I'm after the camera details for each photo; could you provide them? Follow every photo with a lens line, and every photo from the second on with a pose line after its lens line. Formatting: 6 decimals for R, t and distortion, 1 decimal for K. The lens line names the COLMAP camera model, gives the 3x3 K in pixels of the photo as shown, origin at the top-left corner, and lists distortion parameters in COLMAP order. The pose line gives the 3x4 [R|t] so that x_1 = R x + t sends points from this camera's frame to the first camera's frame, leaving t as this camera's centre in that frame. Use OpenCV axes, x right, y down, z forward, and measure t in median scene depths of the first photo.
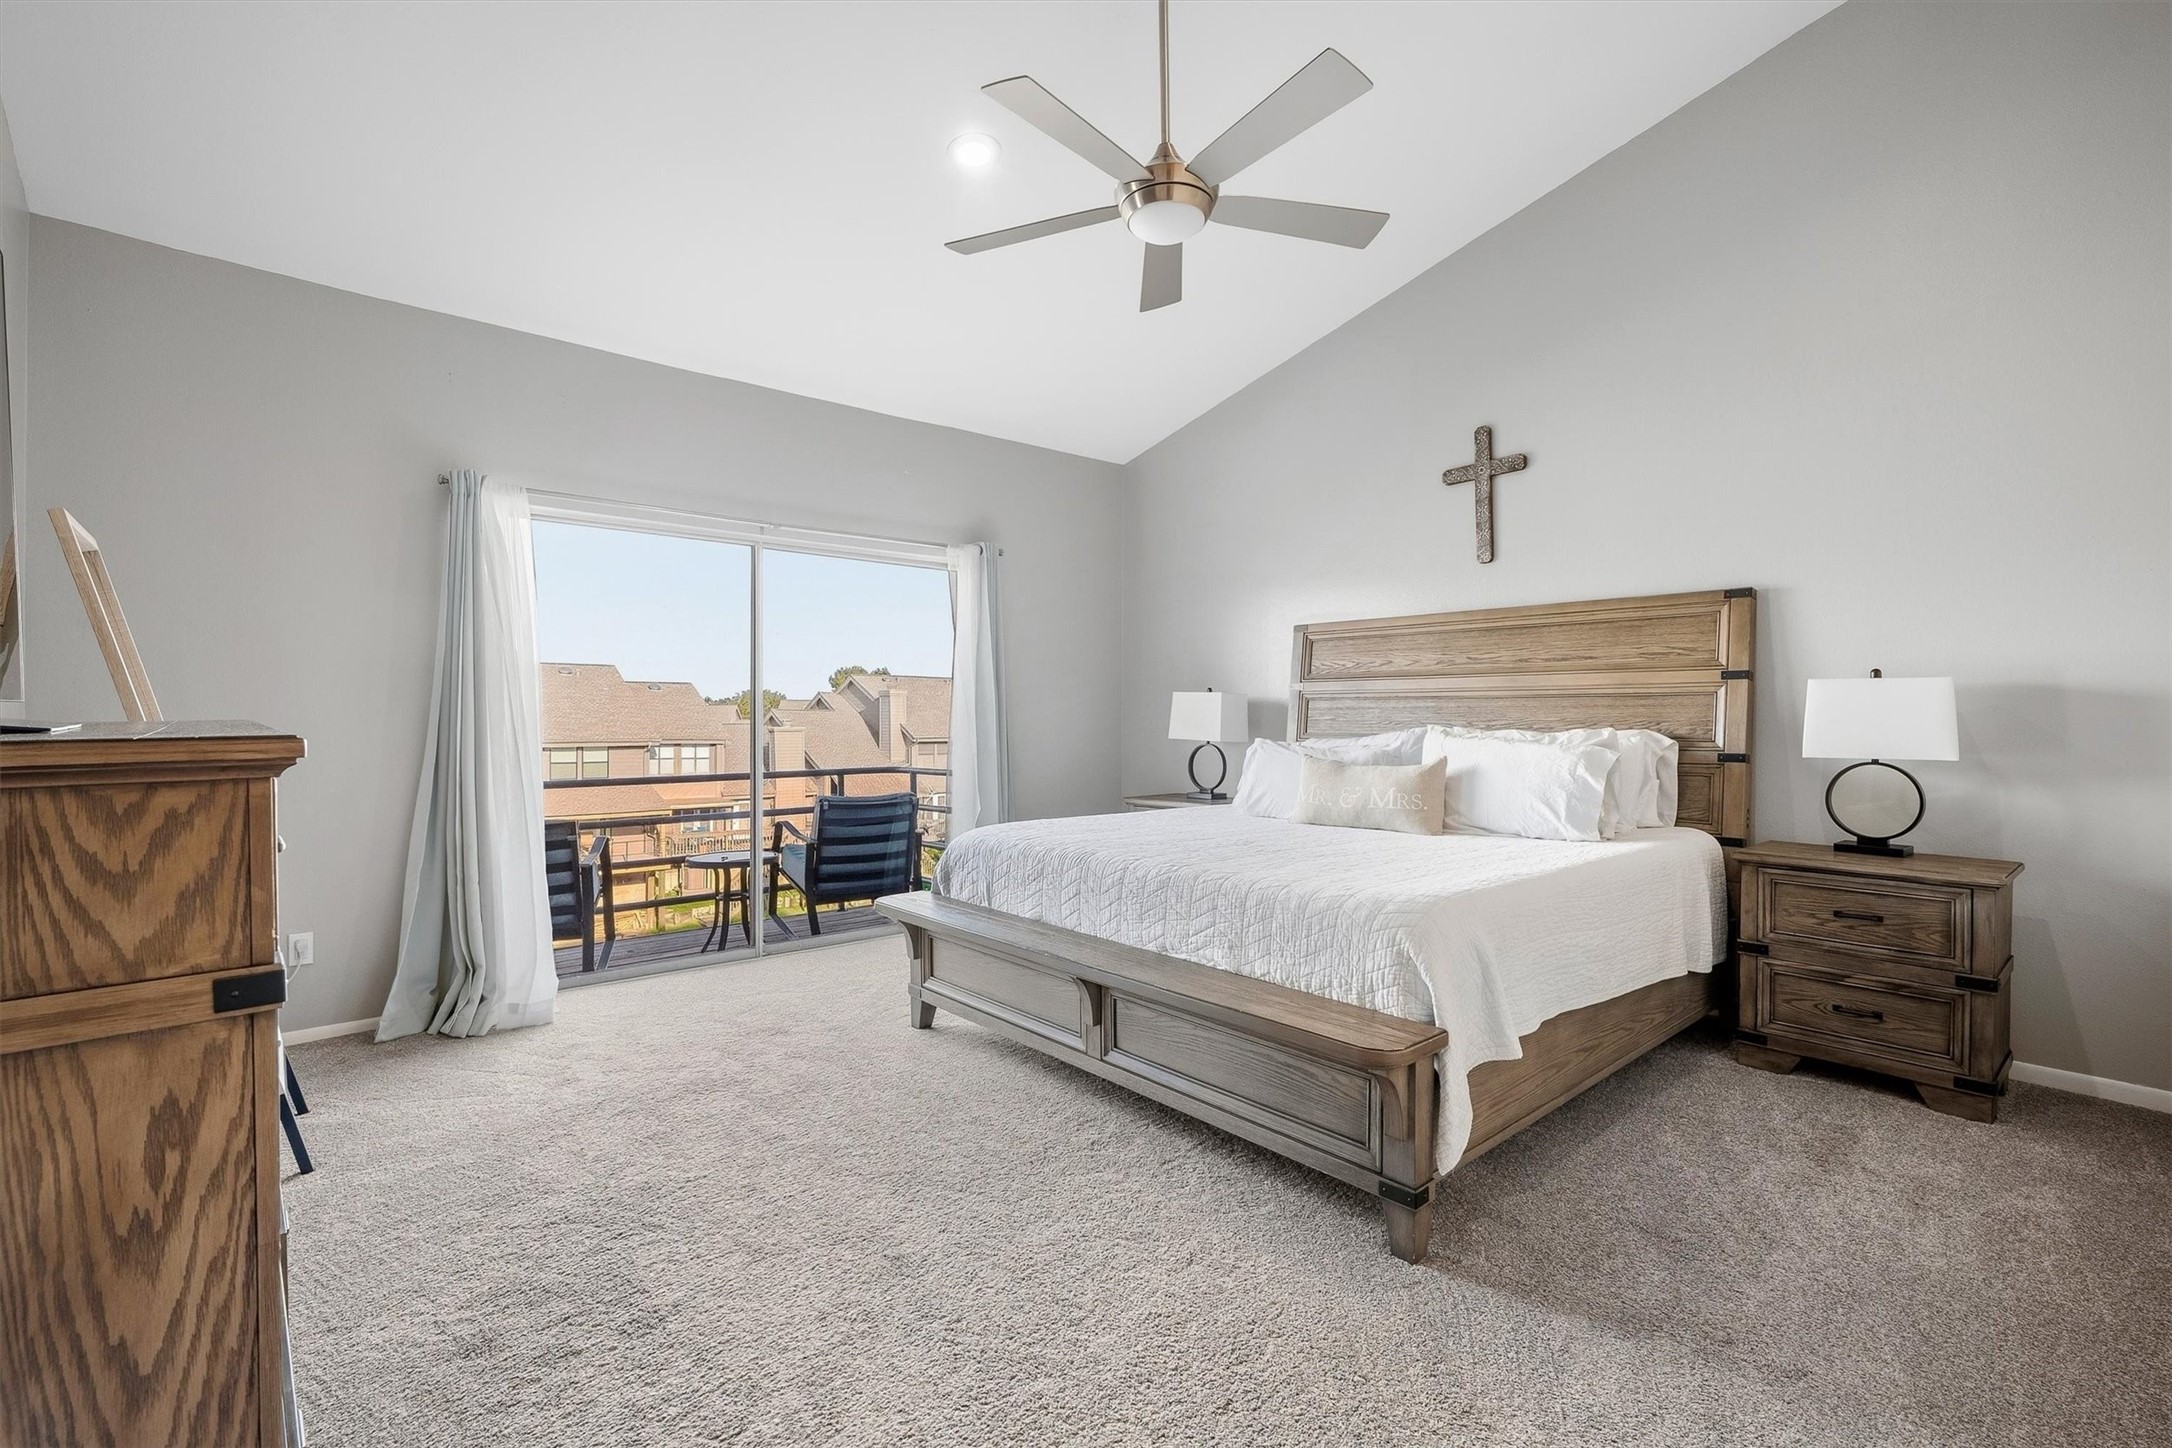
lens RADIAL K [[938.6, 0, 1093.8], [0, 938.6, 748.6], [0, 0, 1]] dist [-0.000038, 0.000200]
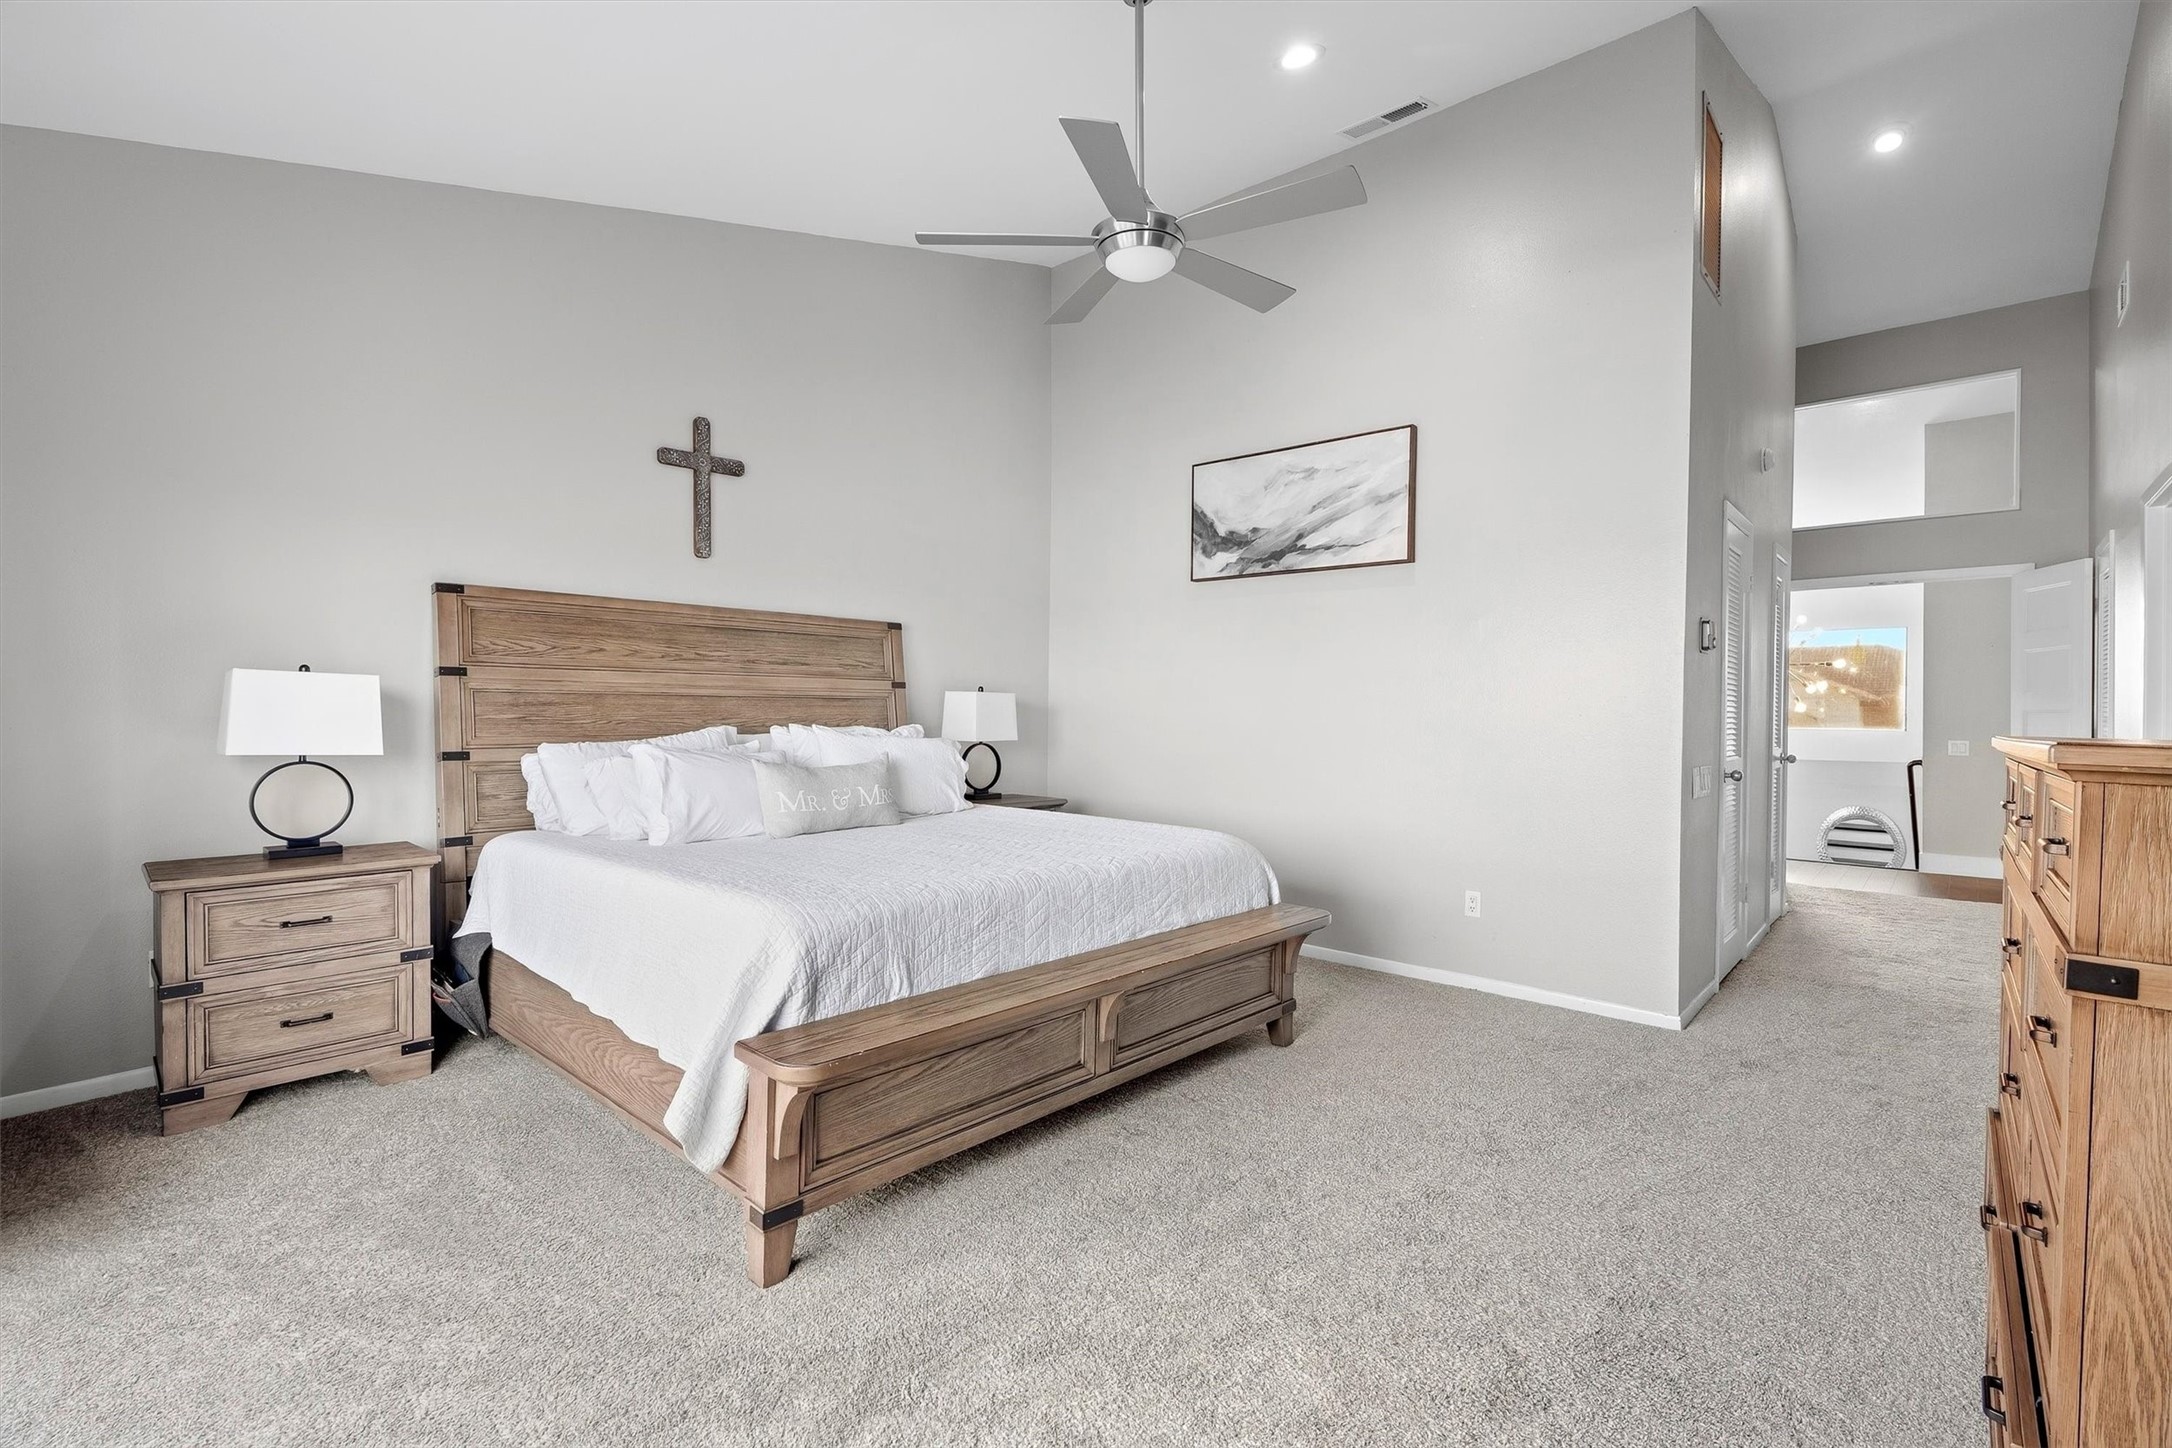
lens RADIAL K [[971.1, 0, 1078.9], [0, 971.1, 722.1], [0, 0, 1]] dist [-0.001764, 0.000825]
pose [[-0.074684, -0.007244, 0.997181, -0.635381], [0.033957, 0.999375, 0.009803, -0.024899], [-0.996629, 0.034594, -0.074392, 0.713476]]
